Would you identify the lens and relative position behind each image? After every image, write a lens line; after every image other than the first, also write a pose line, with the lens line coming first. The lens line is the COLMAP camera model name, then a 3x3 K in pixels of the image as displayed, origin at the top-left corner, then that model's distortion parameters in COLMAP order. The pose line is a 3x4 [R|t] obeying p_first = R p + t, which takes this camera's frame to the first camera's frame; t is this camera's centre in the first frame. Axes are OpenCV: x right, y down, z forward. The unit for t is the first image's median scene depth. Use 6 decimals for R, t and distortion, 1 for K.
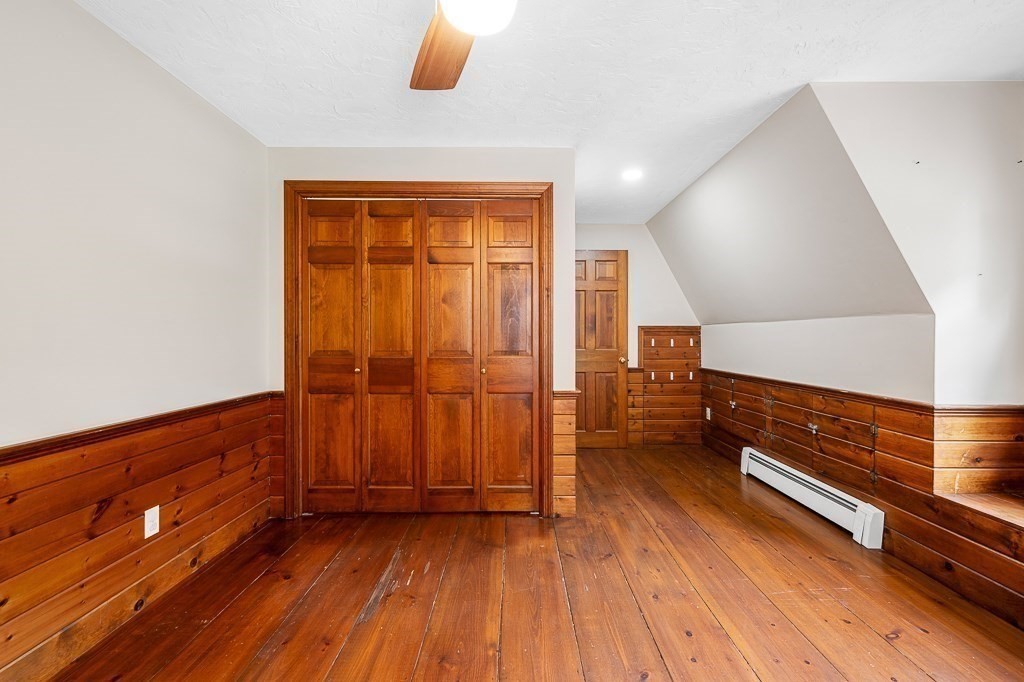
lens RADIAL K [[422.6, 0, 516.8], [0, 422.6, 338.5], [0, 0, 1]] dist [-0.003124, -0.000222]
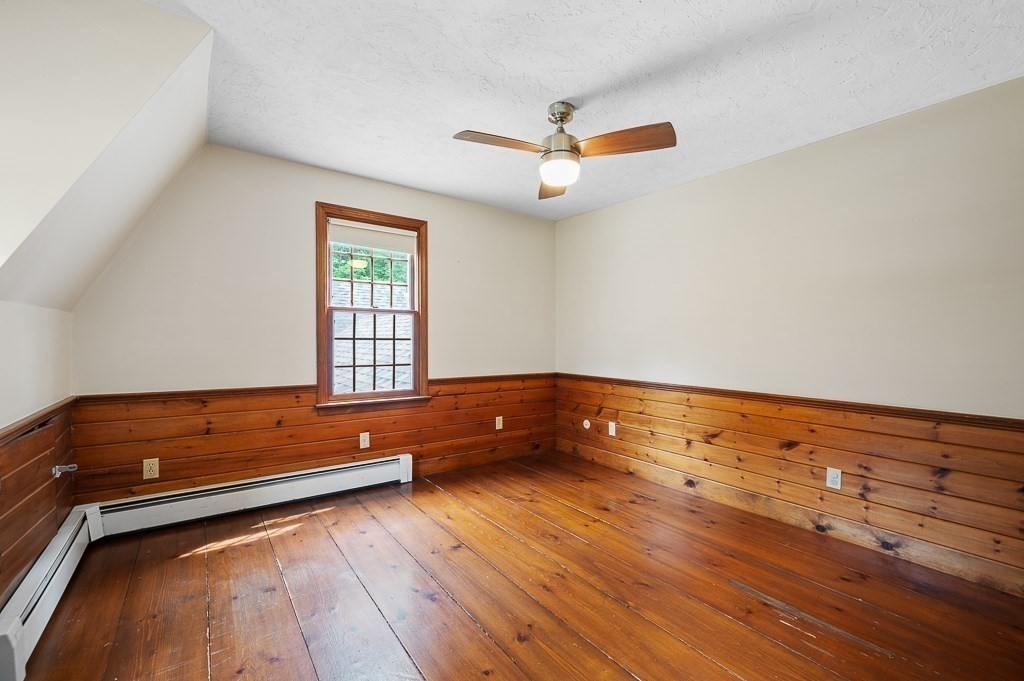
lens RADIAL K [[422.6, 0, 513.2], [0, 422.6, 339.5], [0, 0, 1]] dist [-0.003124, -0.000222]
pose [[-0.799037, 0.003508, -0.601272, 0.692540], [-0.000758, 0.999976, 0.006841, -0.022305], [0.601282, 0.005922, -0.799015, 1.286732]]
